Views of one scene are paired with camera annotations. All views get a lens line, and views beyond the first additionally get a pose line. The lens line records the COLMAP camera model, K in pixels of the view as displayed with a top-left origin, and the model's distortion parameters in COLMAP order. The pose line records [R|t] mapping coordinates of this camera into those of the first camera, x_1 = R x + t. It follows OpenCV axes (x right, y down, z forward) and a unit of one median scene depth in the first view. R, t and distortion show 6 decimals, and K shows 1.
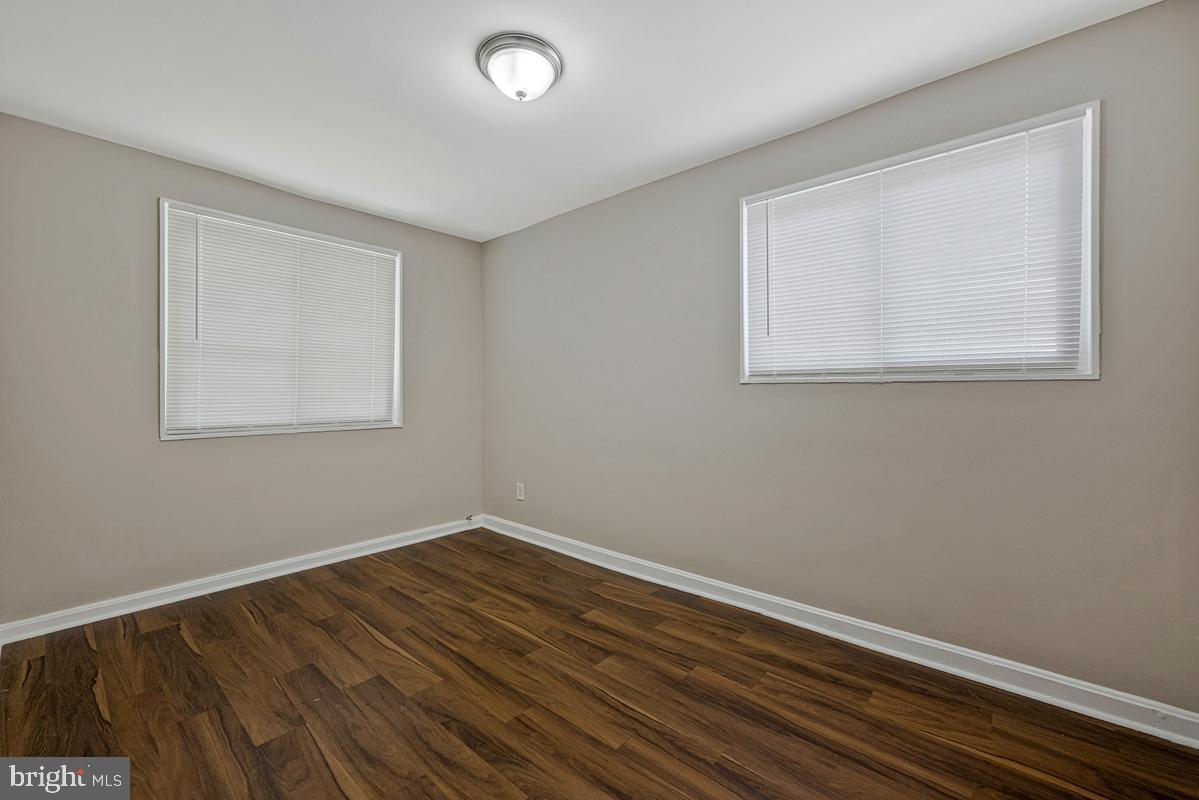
lens RADIAL K [[487.6, 0, 598.7], [0, 487.6, 396.1], [0, 0, 1]] dist [0.000594, 0.000145]
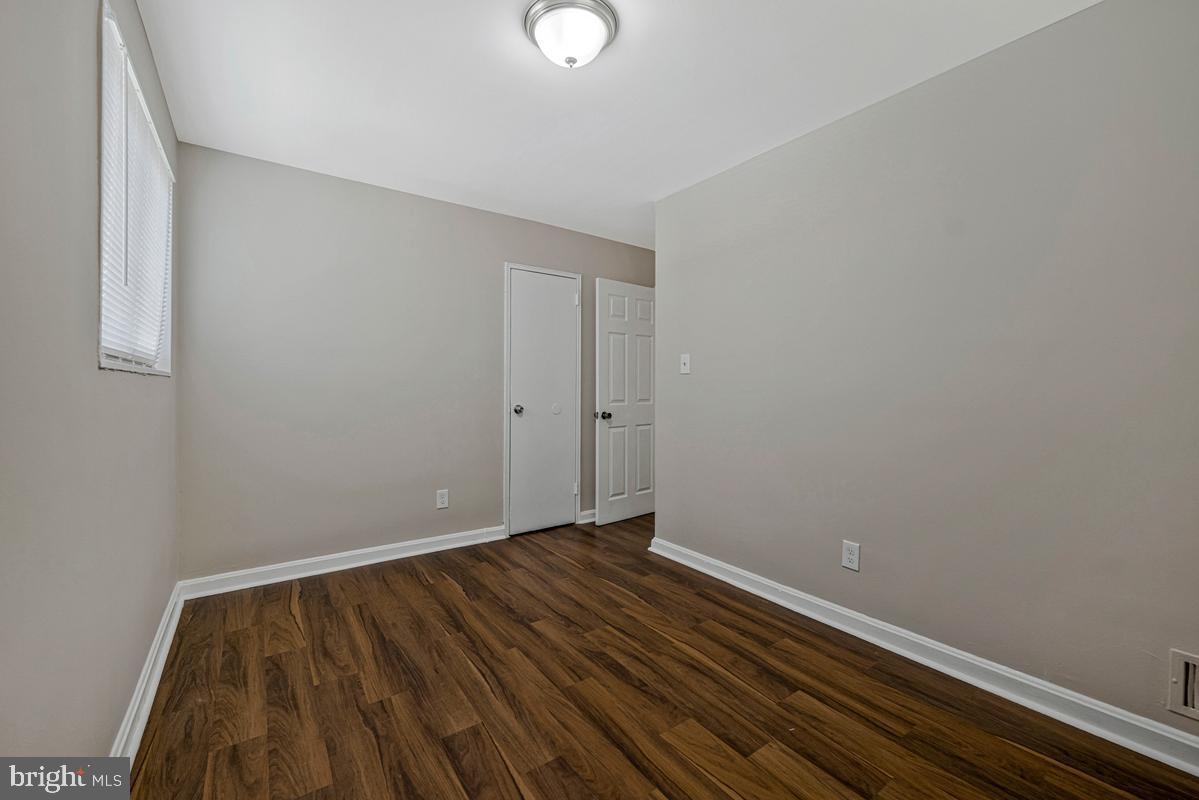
lens RADIAL K [[487.6, 0, 600.8], [0, 487.6, 391.8], [0, 0, 1]] dist [0.000594, 0.000145]
pose [[-0.972761, -0.005362, 0.231746, -0.437808], [-0.003320, 0.999952, 0.009199, -0.007069], [-0.231785, 0.008179, -0.972733, 1.945128]]
